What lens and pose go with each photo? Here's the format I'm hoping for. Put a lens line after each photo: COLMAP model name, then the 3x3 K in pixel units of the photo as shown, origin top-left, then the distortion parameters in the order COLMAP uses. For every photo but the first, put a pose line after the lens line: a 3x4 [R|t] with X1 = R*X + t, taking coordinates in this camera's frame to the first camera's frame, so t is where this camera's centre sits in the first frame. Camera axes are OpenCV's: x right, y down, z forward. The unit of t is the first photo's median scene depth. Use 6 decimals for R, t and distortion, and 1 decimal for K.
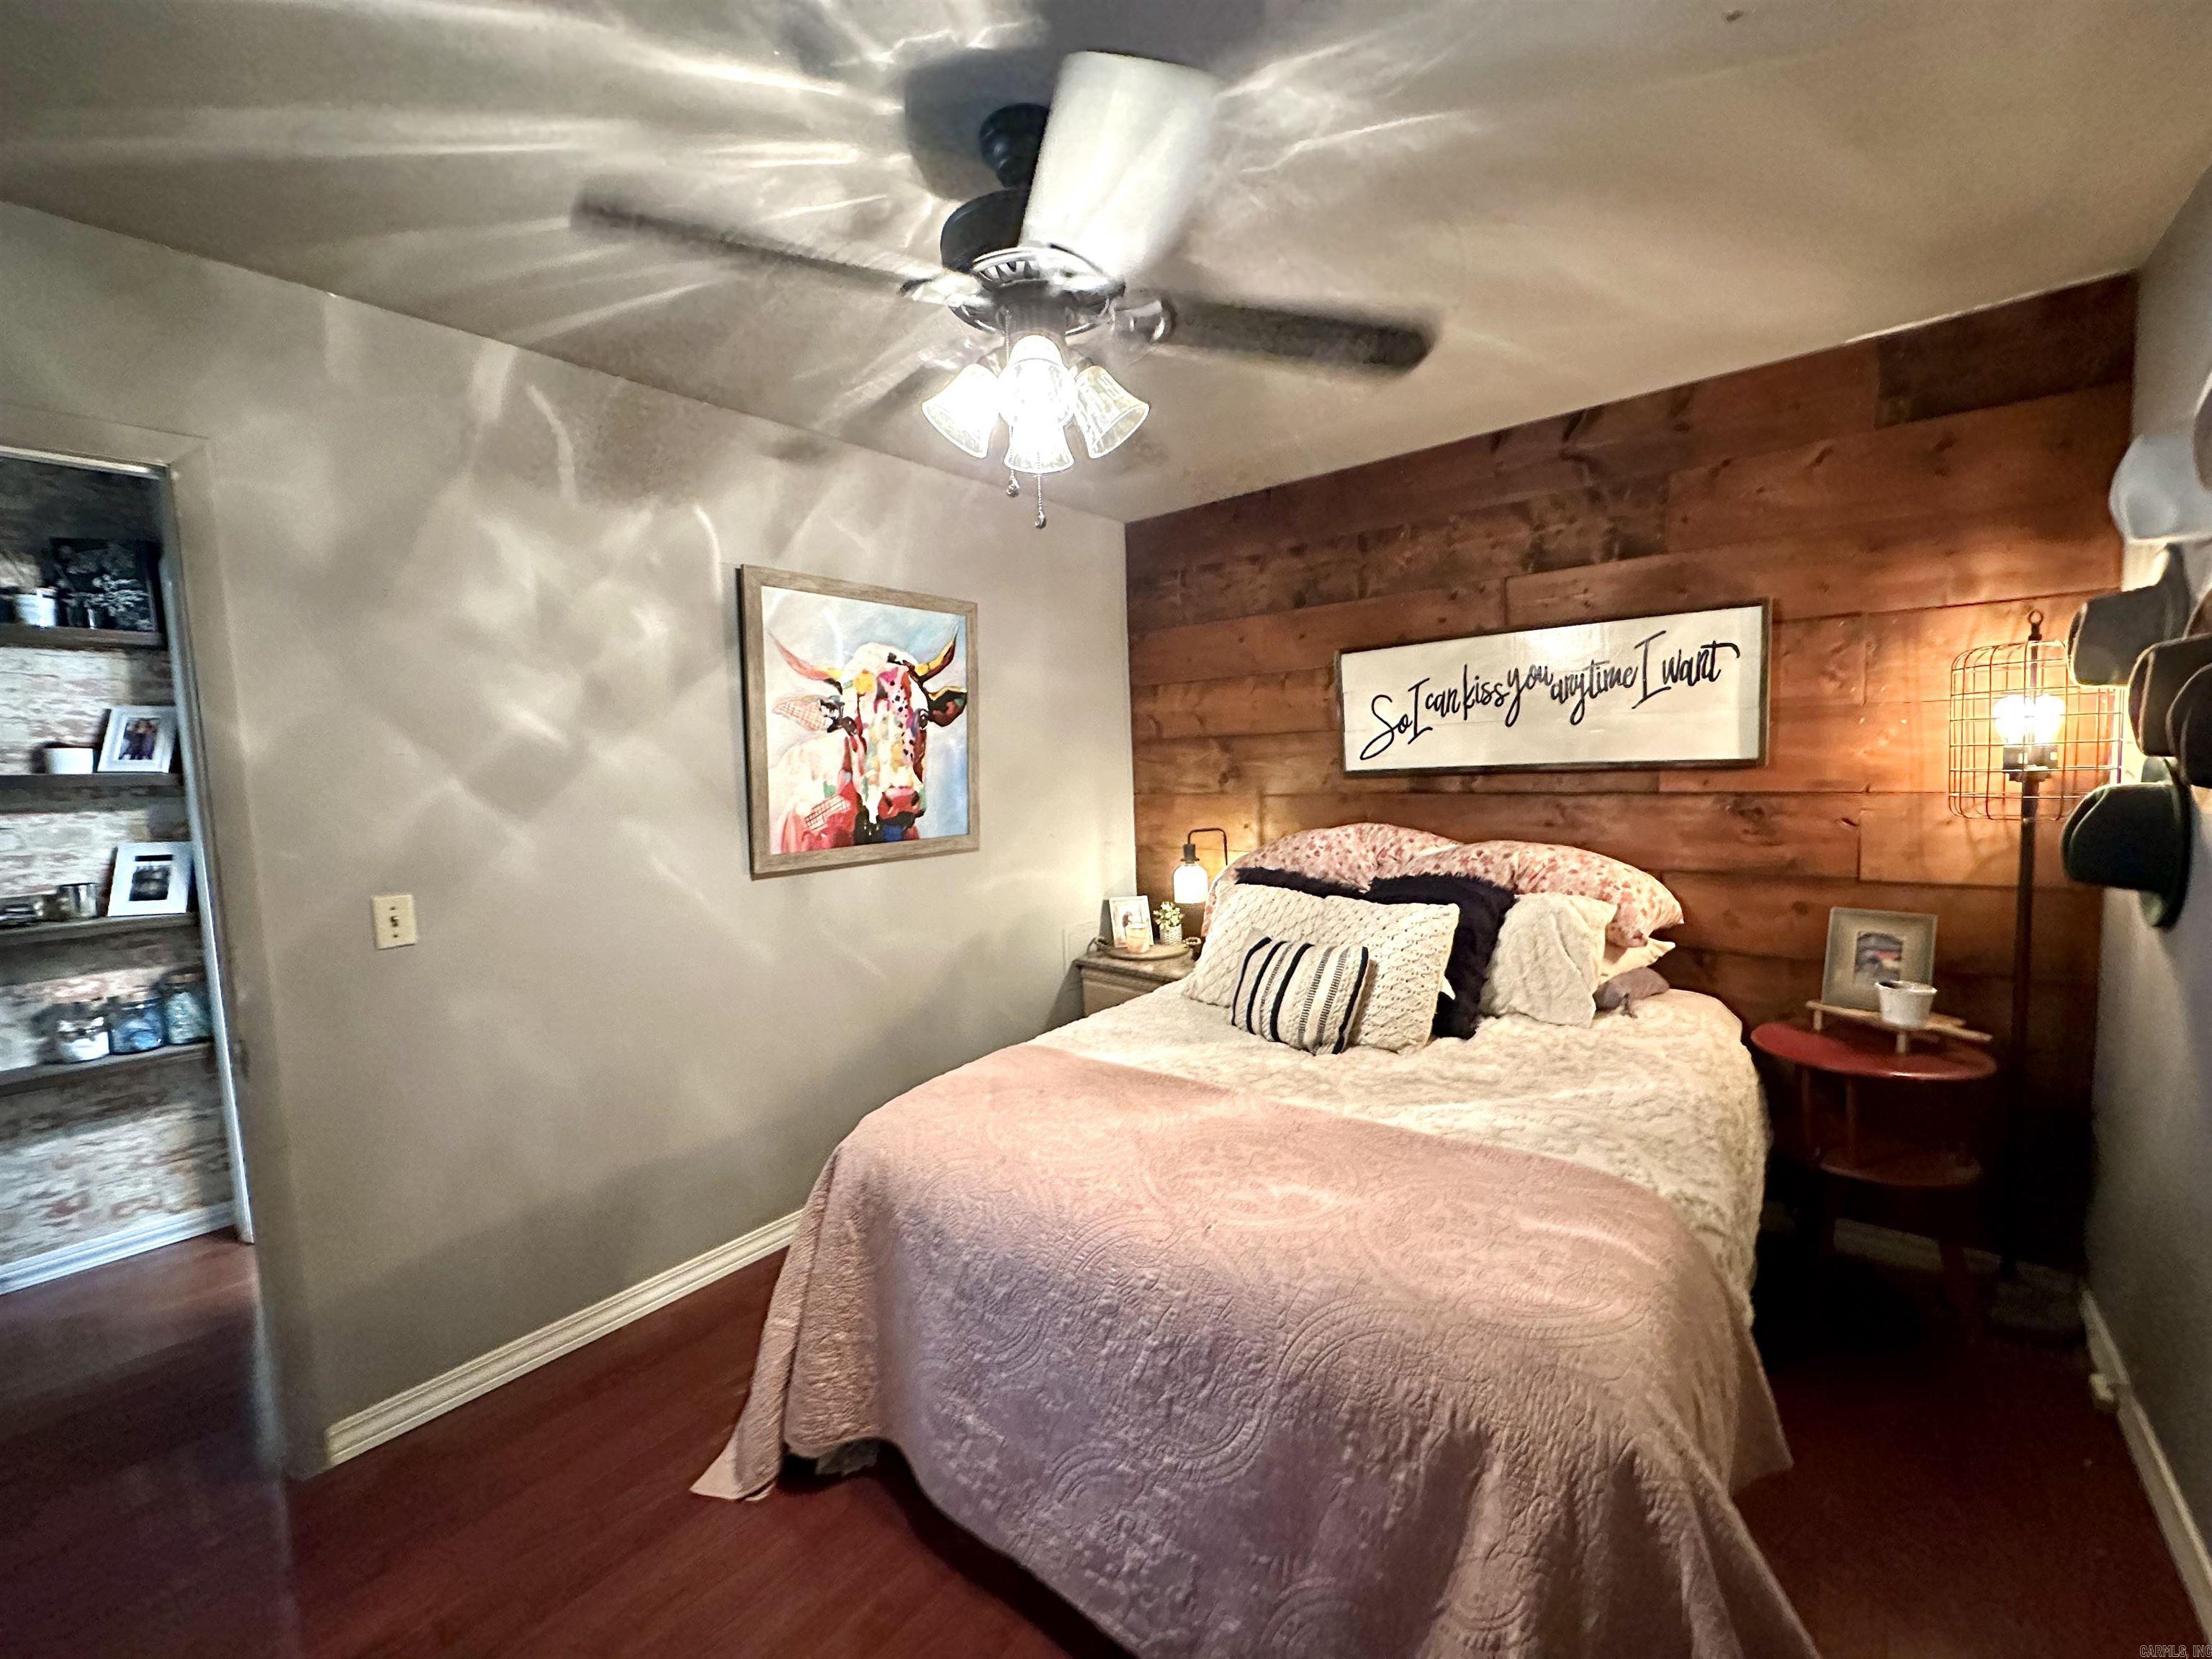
lens RADIAL K [[883.0, 0, 1106.0], [0, 883.0, 829.5], [0, 0, 1]] dist [-0.002142, 0.000377]
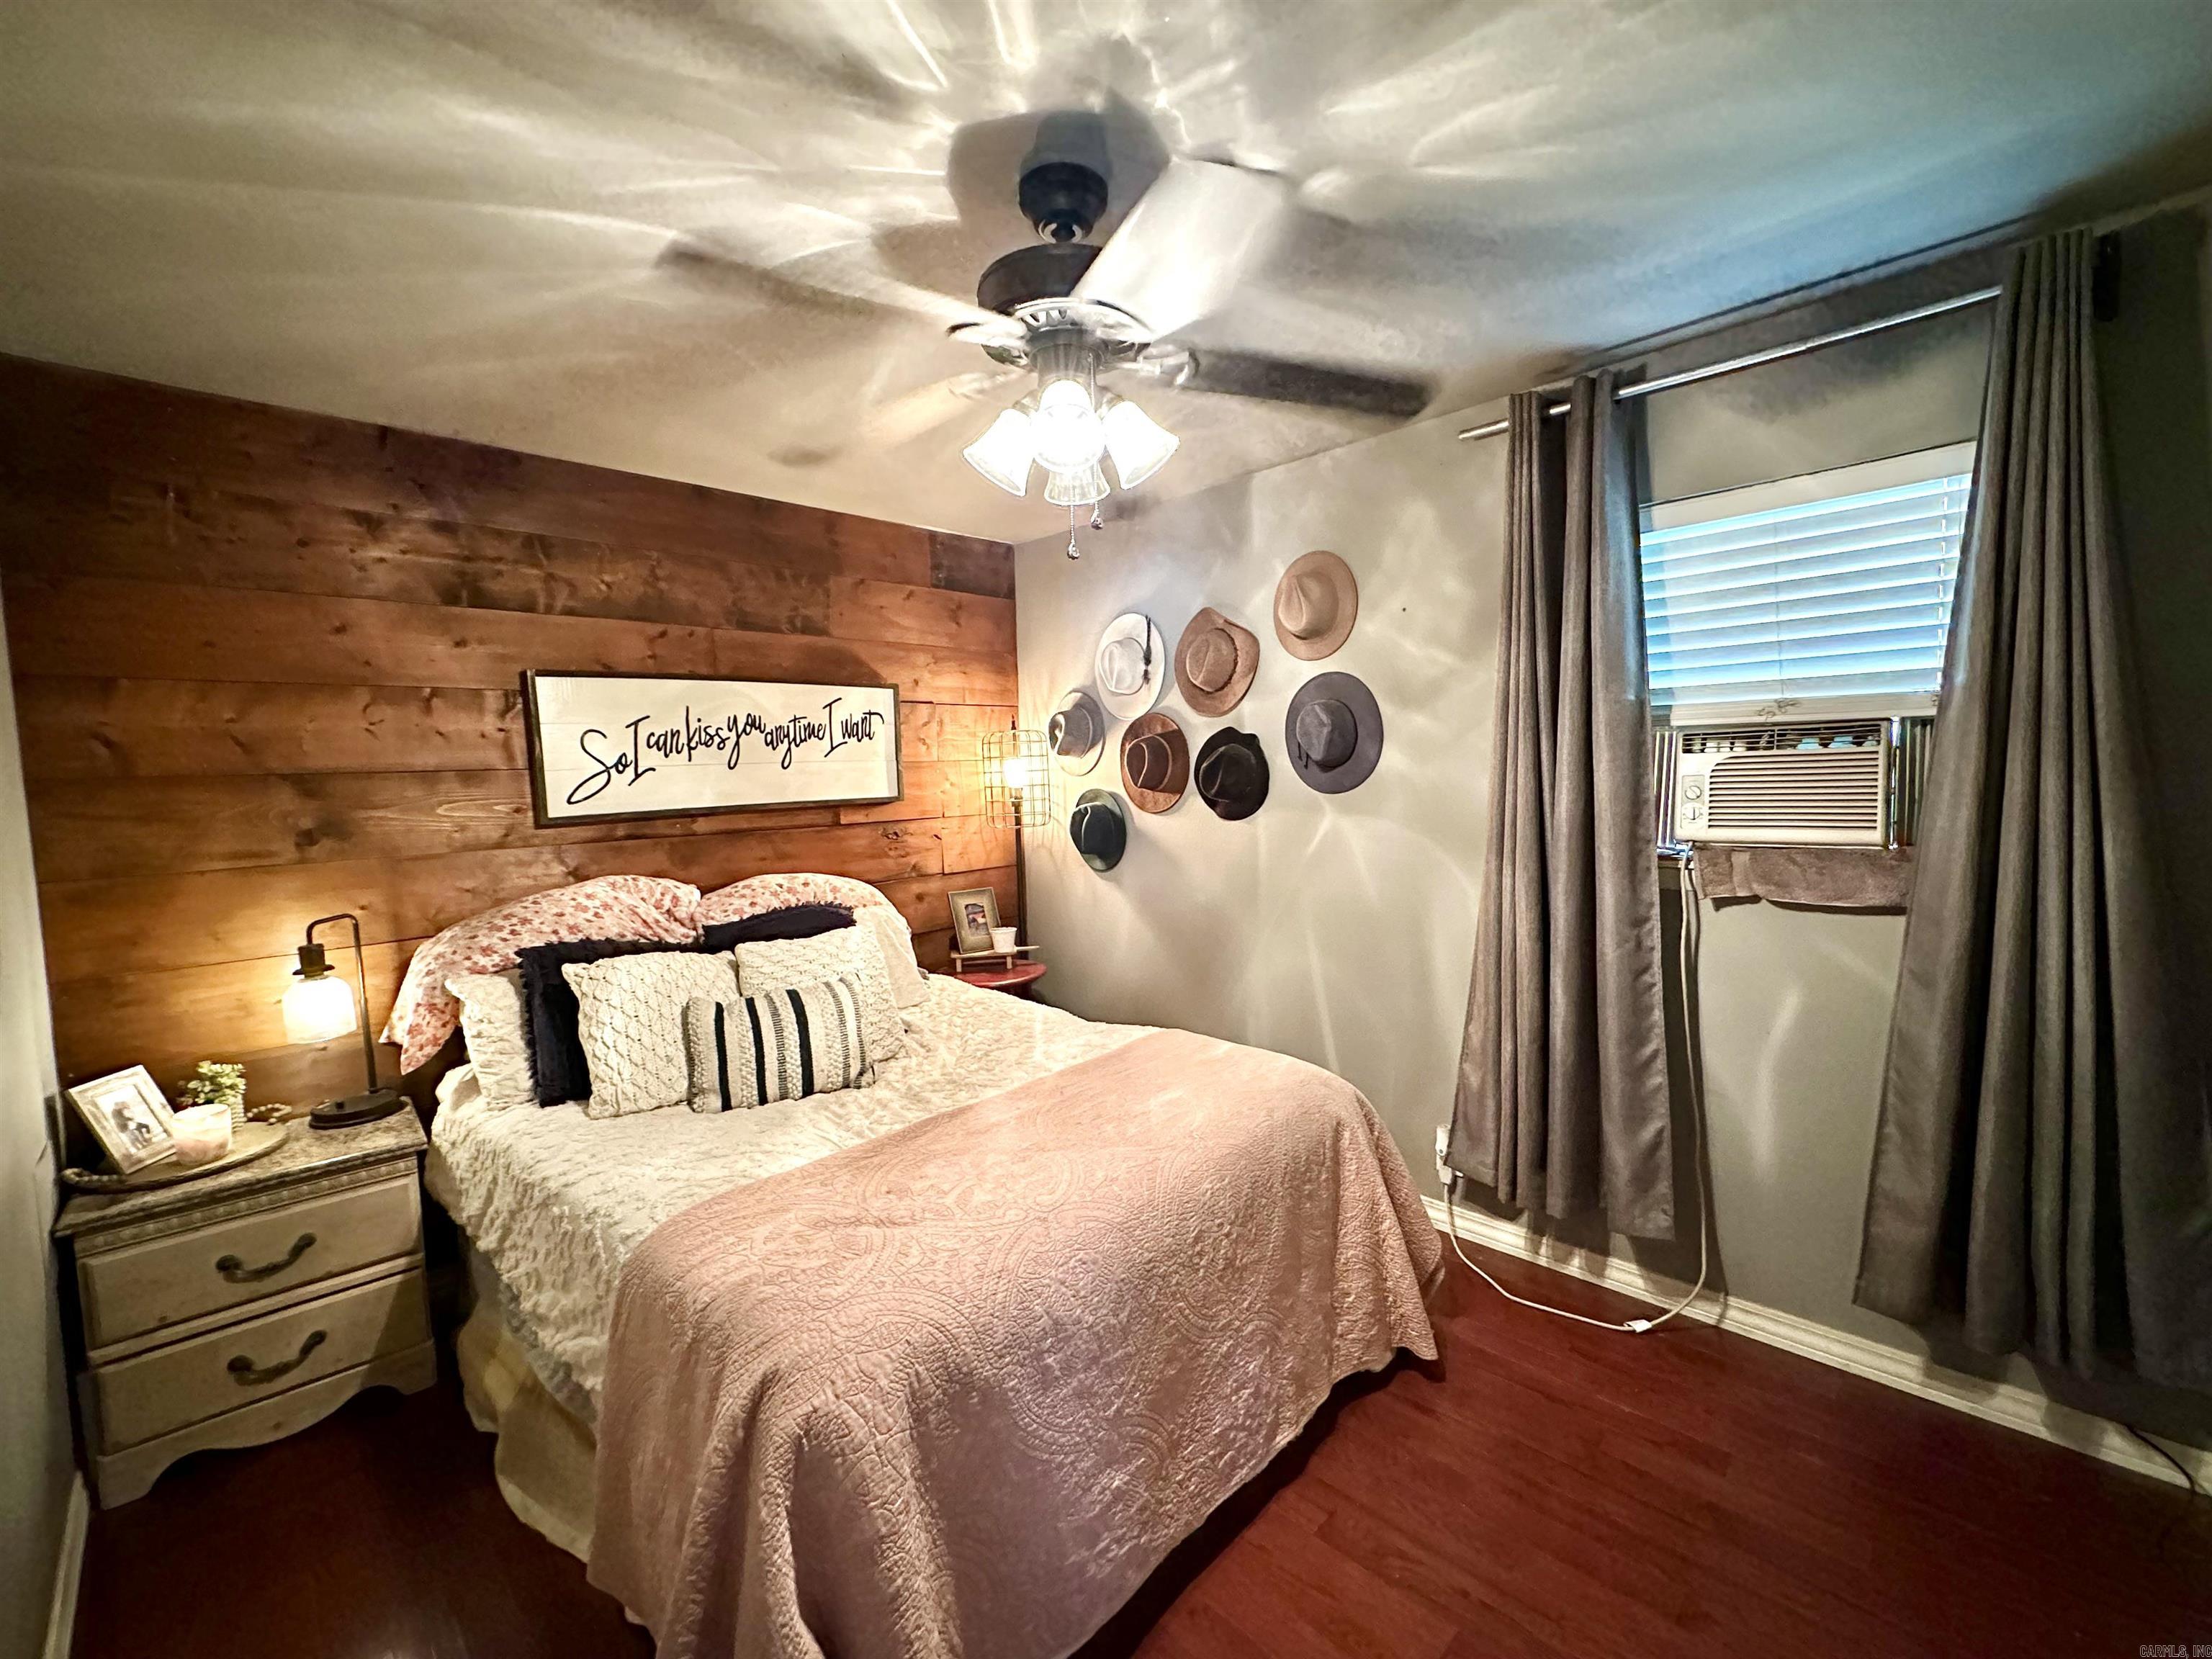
lens RADIAL K [[913.8, 0, 1106.0], [0, 913.8, 829.5], [0, 0, 1]] dist [-0.002057, 0.000033]
pose [[0.093289, -0.035956, 0.994990, -0.604643], [0.107705, 0.993848, 0.025817, -0.025398], [-0.989796, 0.104757, 0.096588, 0.467682]]
